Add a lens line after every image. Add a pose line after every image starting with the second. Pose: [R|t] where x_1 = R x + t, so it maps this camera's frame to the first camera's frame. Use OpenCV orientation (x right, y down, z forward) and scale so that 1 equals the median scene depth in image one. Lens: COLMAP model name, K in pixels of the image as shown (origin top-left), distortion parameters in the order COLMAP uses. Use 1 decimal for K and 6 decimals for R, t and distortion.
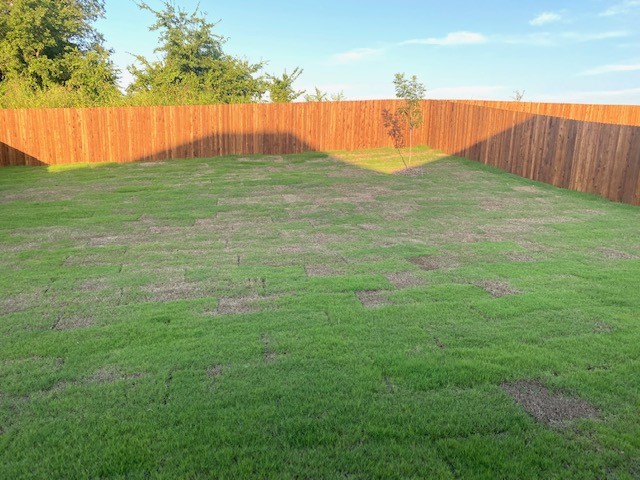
lens RADIAL K [[485.1, 0, 319.2], [0, 485.1, 239.4], [0, 0, 1]] dist [0.038213, -0.059828]
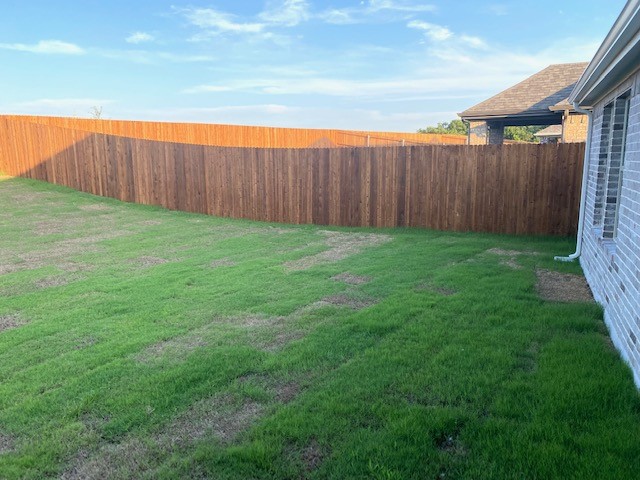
lens RADIAL K [[485.1, 0, 322.5], [0, 485.1, 237.2], [0, 0, 1]] dist [0.038213, -0.059828]
pose [[0.737141, -0.144938, 0.660013, 0.097269], [0.166062, 0.985629, 0.030975, 0.003903], [-0.655017, 0.086770, 0.750616, -0.042736]]
